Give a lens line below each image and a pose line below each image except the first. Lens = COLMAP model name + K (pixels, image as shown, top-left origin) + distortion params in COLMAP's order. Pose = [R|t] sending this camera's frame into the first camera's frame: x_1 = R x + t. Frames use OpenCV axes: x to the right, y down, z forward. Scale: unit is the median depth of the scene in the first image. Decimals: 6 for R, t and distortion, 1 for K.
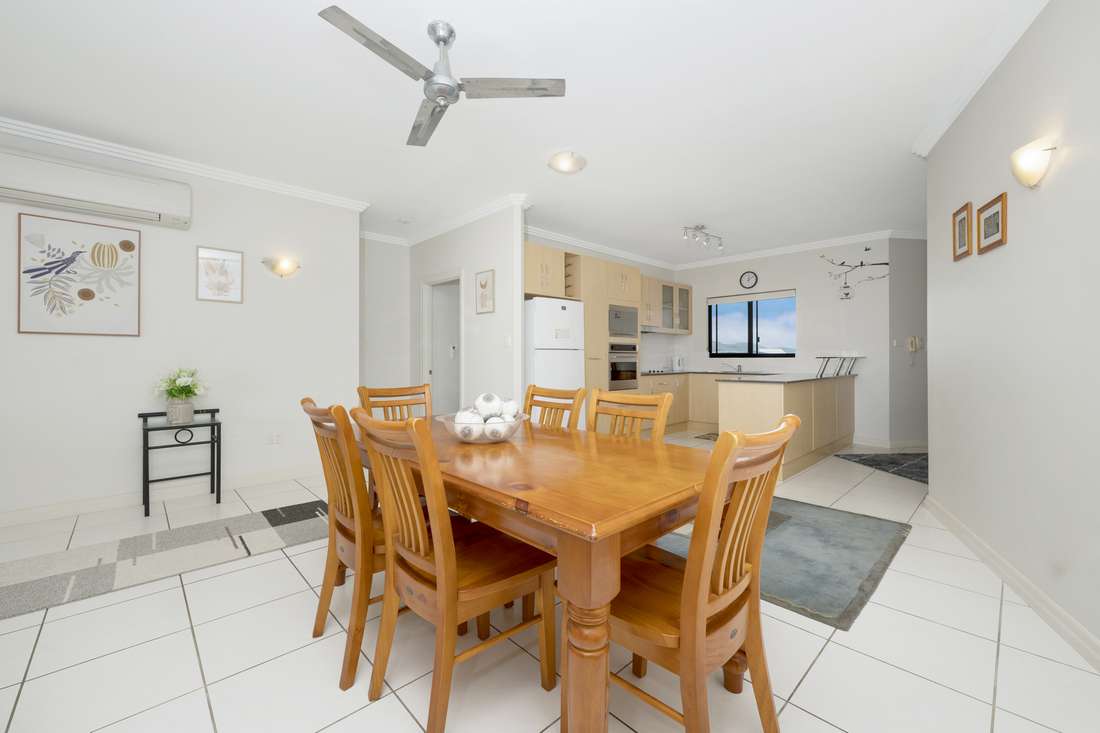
lens RADIAL K [[432.6, 0, 548.1], [0, 432.6, 351.8], [0, 0, 1]] dist [-0.000977, 0.000009]
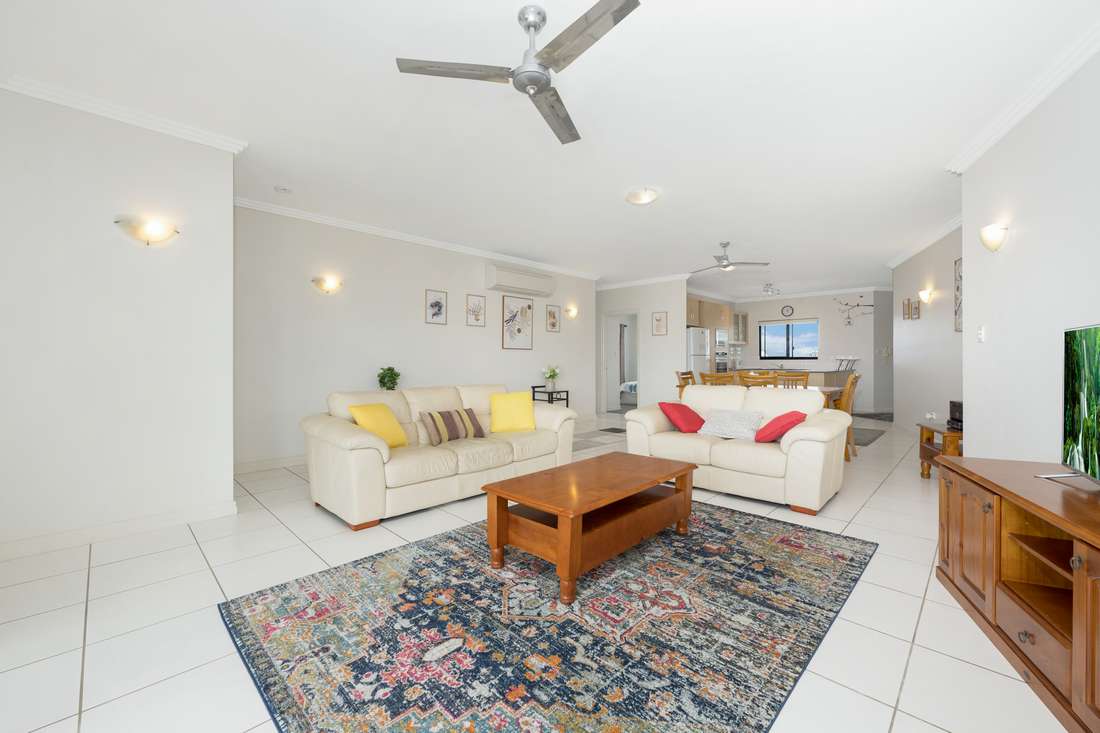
lens RADIAL K [[436.2, 0, 552.4], [0, 436.2, 355.7], [0, 0, 1]] dist [0.000675, 0.000149]
pose [[0.999286, 0.001658, 0.037748, -0.530123], [-0.001858, 0.999984, 0.005279, -0.009127], [-0.037739, -0.005345, 0.999273, -0.657805]]
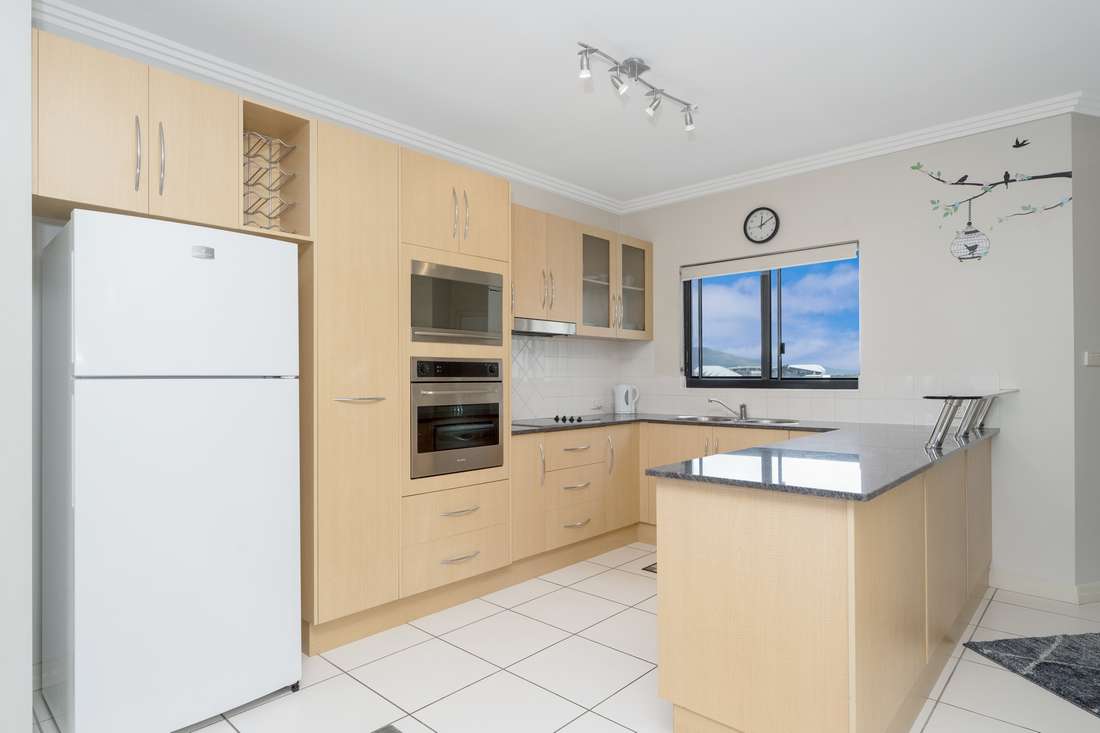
lens RADIAL K [[592.5, 0, 550.0], [0, 592.5, 366.5], [0, 0, 1]] dist [0.001517, 0.000127]
pose [[0.997658, -0.001564, 0.068387, 0.212478], [0.001976, 0.999980, -0.005962, -0.008318], [-0.068377, 0.006083, 0.997641, 0.416811]]
